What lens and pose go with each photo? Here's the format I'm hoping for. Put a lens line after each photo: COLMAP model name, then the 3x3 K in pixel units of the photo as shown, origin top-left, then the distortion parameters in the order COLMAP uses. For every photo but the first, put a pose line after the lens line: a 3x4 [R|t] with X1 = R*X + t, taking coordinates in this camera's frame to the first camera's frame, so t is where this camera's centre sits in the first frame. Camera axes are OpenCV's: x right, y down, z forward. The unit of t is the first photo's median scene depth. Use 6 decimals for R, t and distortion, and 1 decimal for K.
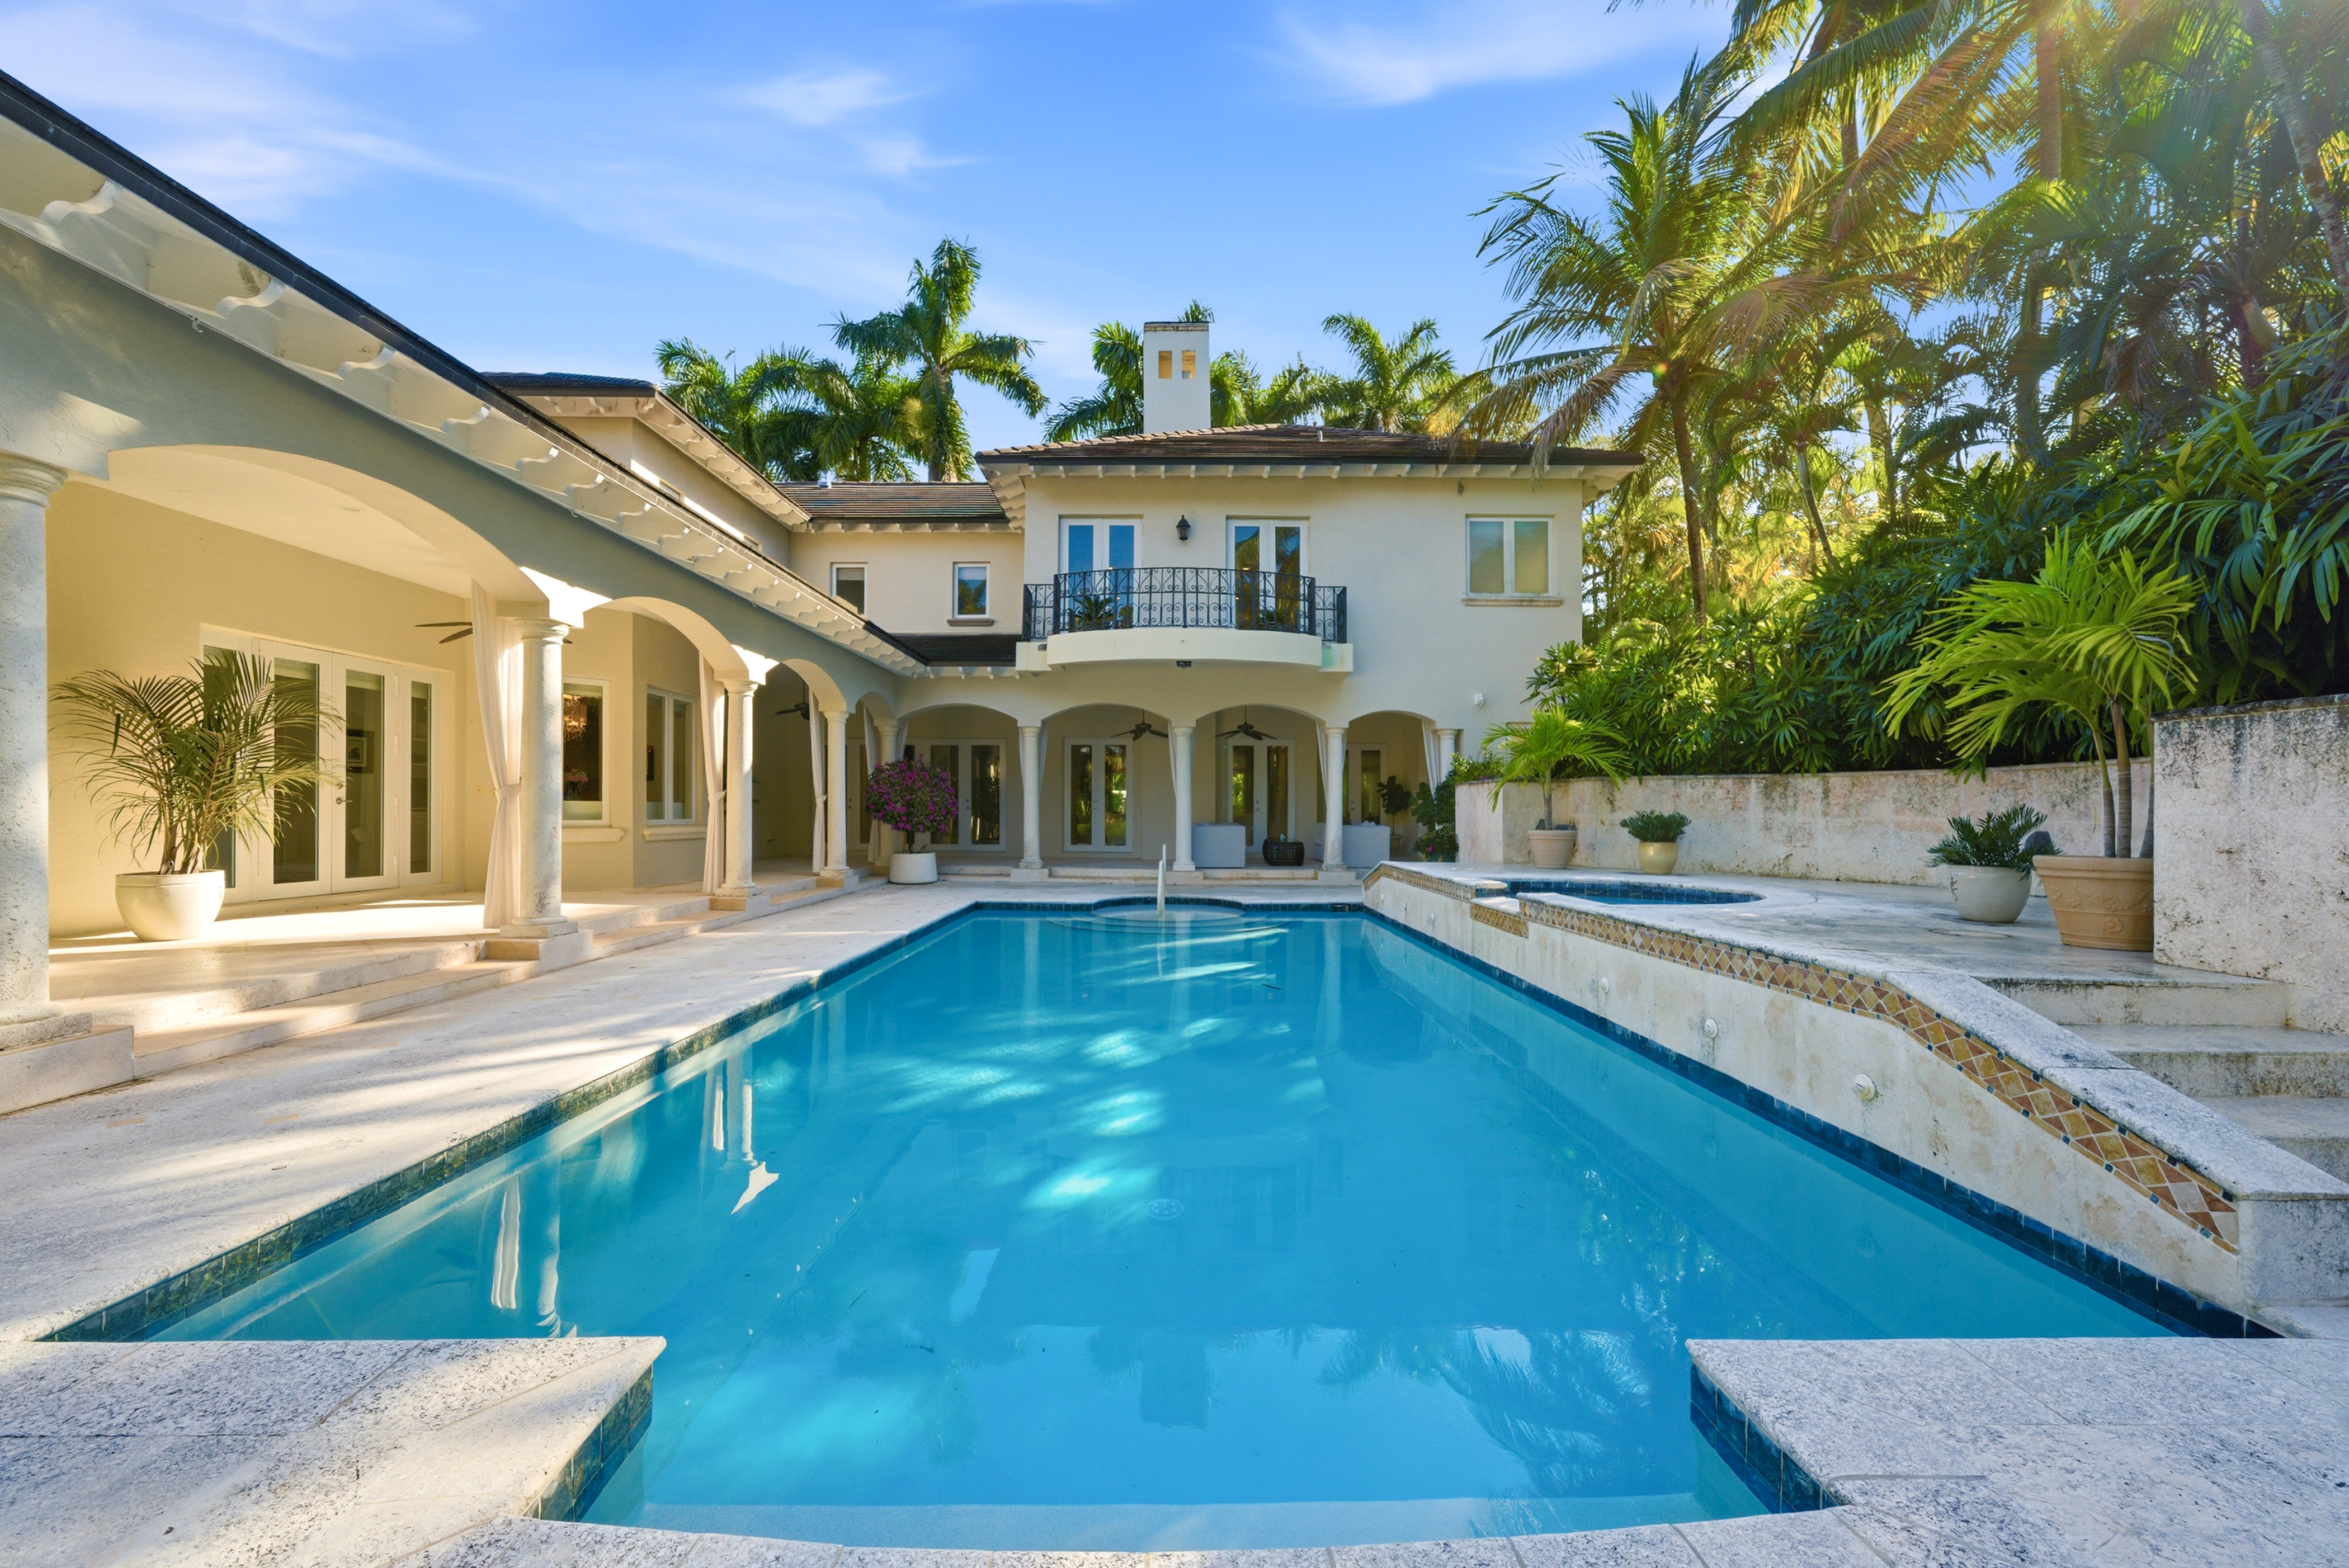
lens RADIAL K [[938.6, 0, 1174.5], [0, 938.6, 784.0], [0, 0, 1]] dist [-0.001108, -0.000037]
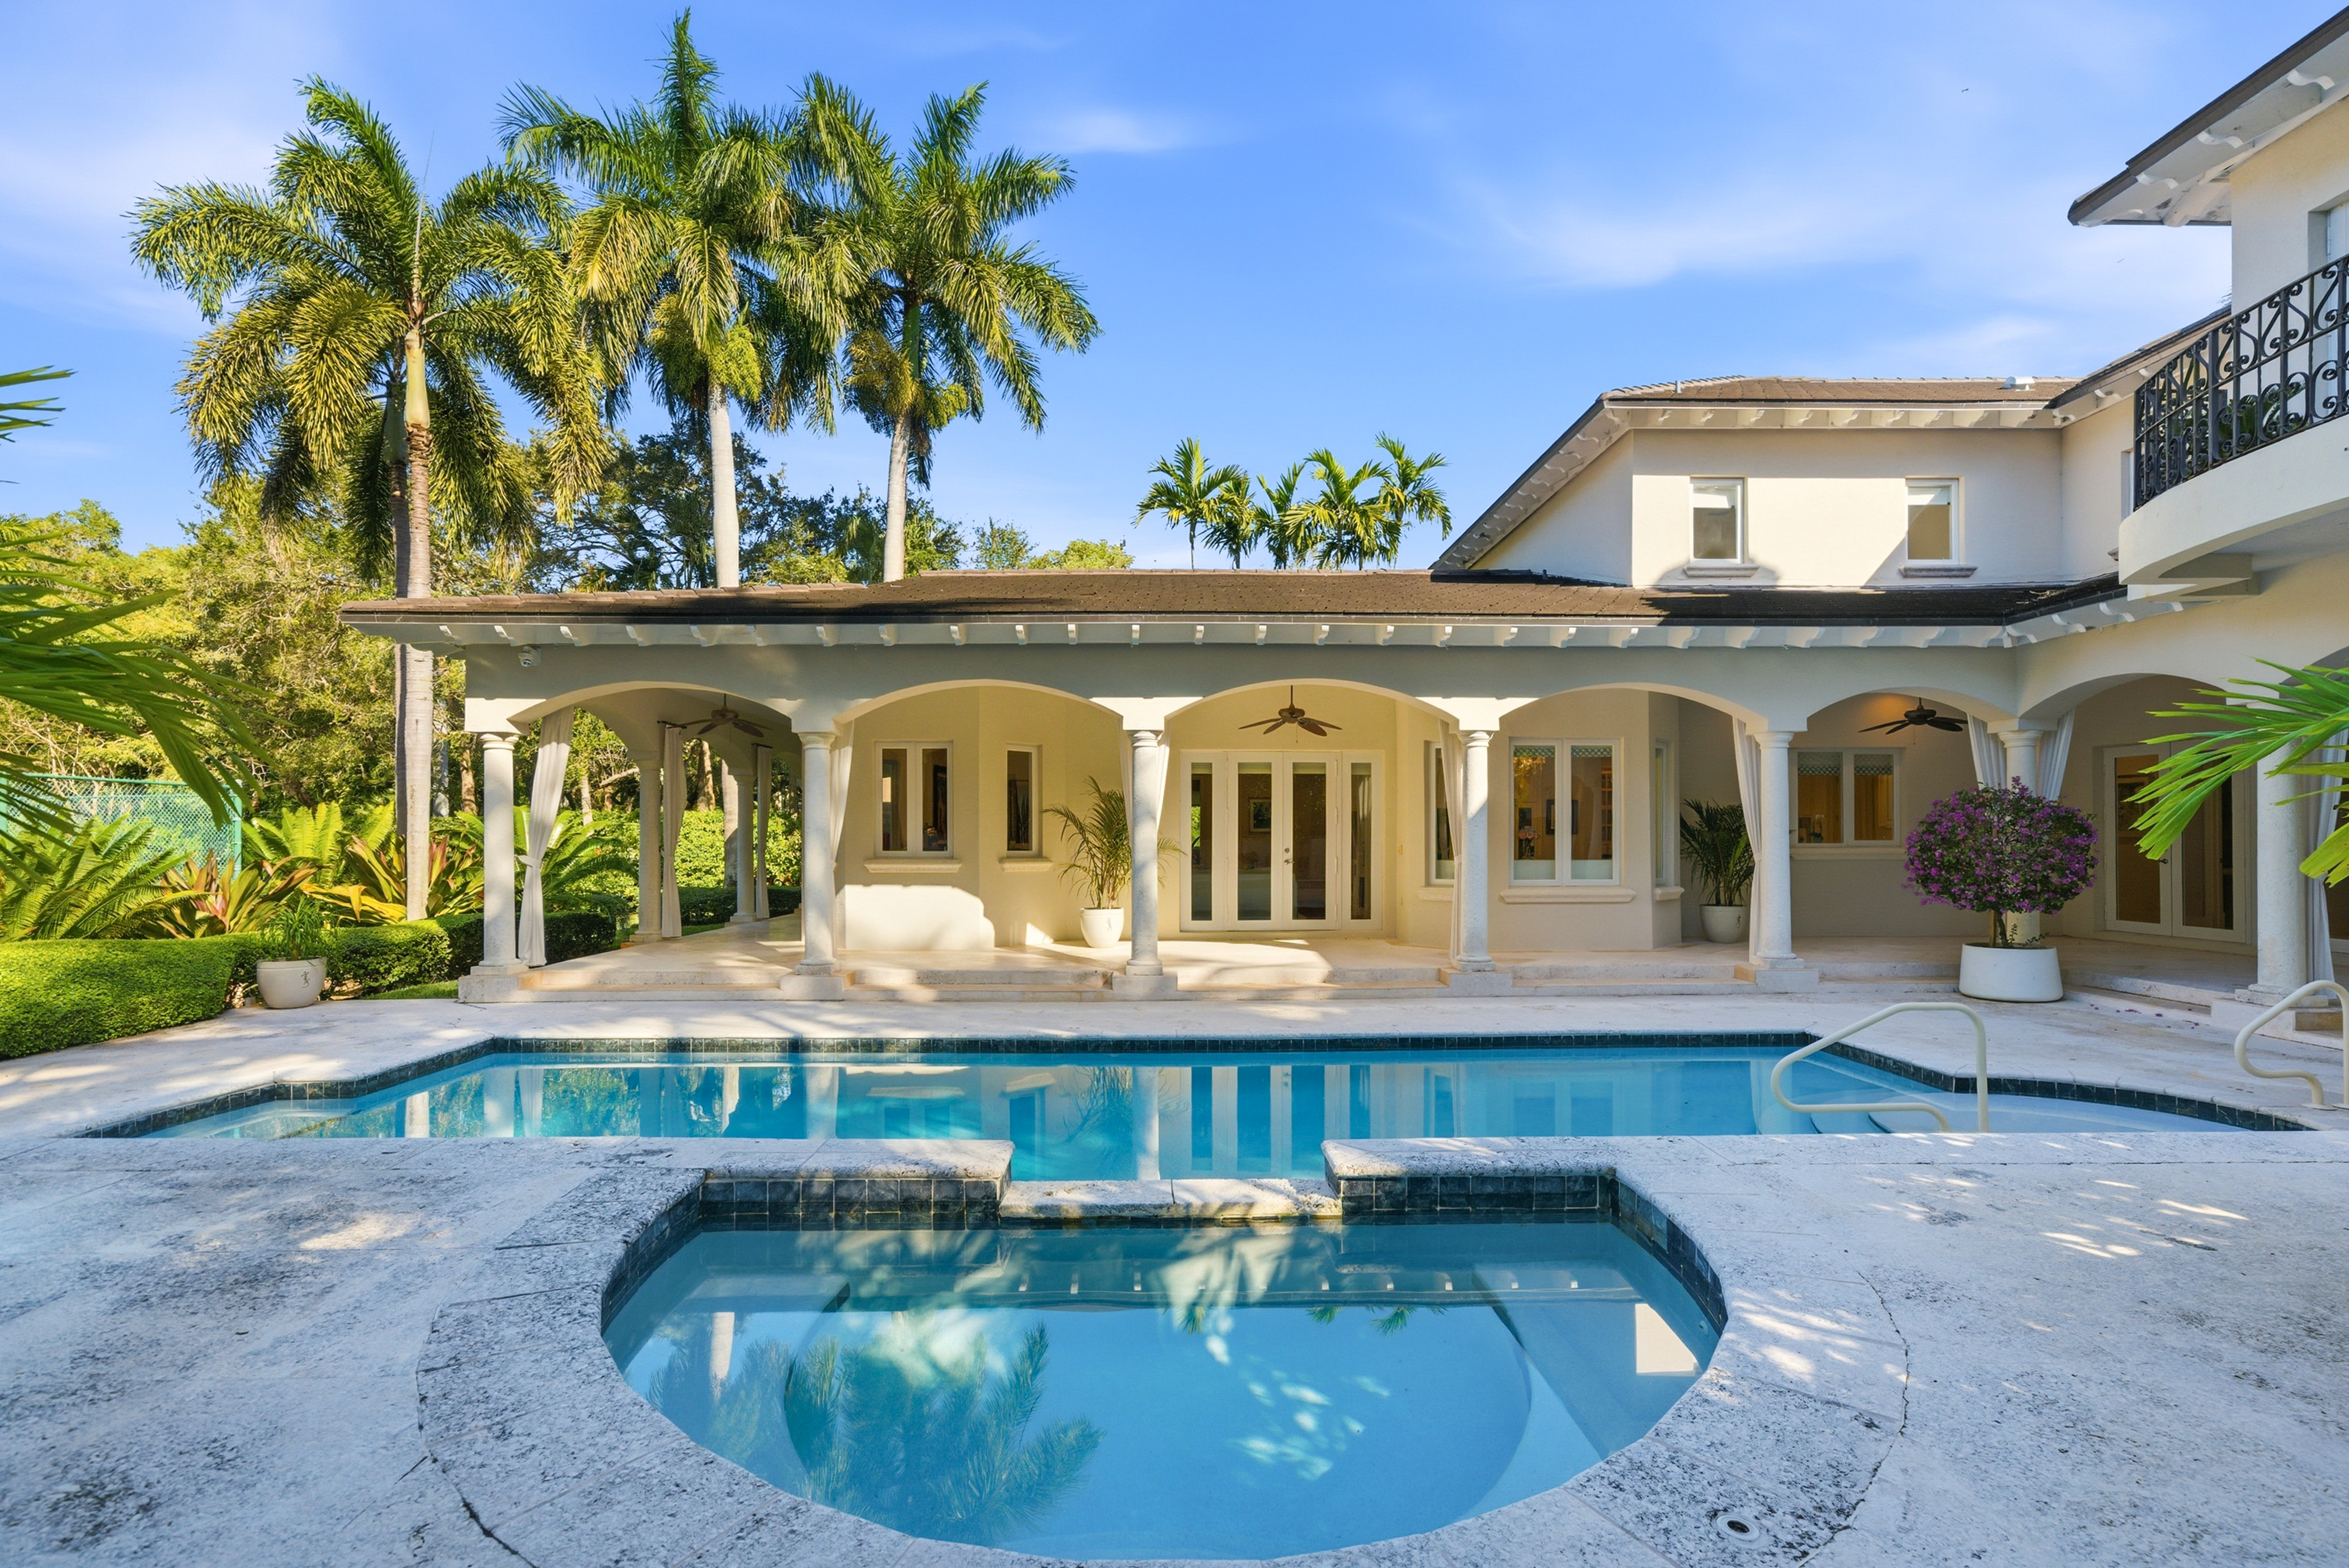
lens RADIAL K [[1105.5, 0, 1169.4], [0, 1105.5, 824.0], [0, 0, 1]] dist [-0.062393, 0.075134]
pose [[0.042047, -0.018554, -0.998943, 0.378638], [0.029462, 0.999416, -0.017323, -0.008244], [0.998681, -0.028702, 0.042569, 0.439959]]
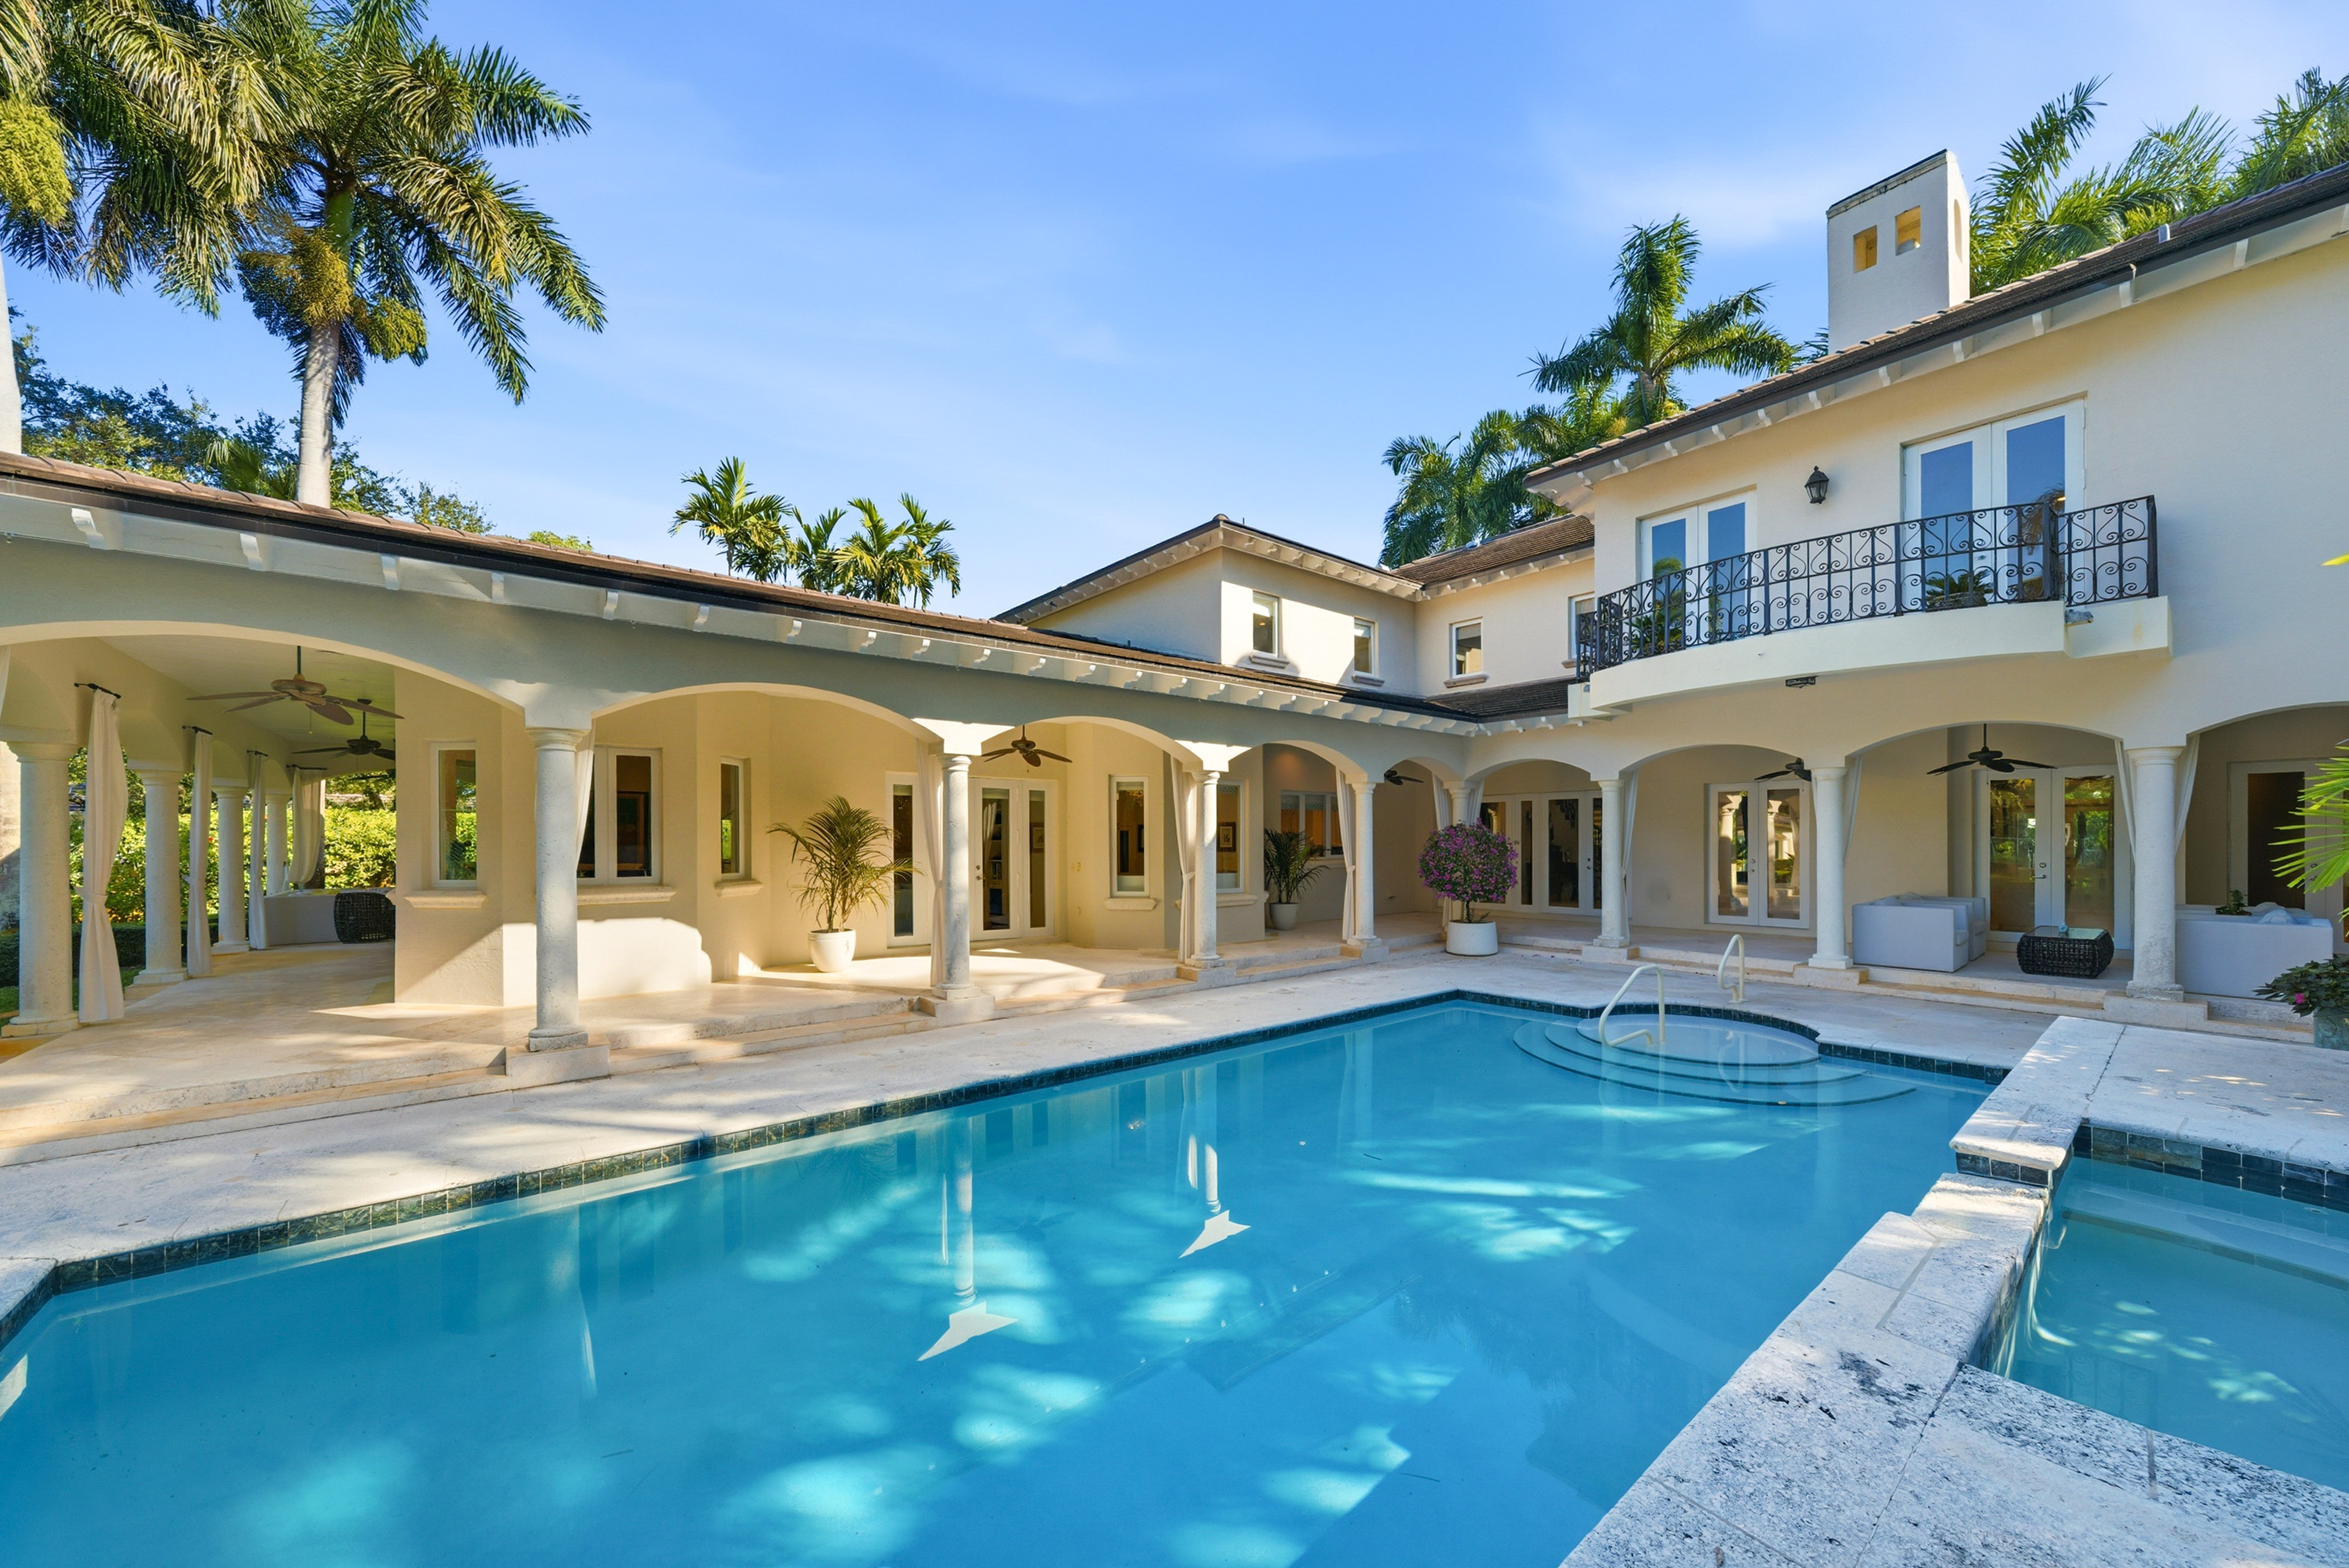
lens RADIAL K [[865.1, 0, 1185.5], [0, 865.1, 850.3], [0, 0, 1]] dist [0.002337, 0.000320]
pose [[0.650745, -0.001439, -0.759295, 0.196652], [0.027231, 0.999399, 0.021444, -0.026461], [0.758808, -0.034631, 0.650393, 0.211241]]
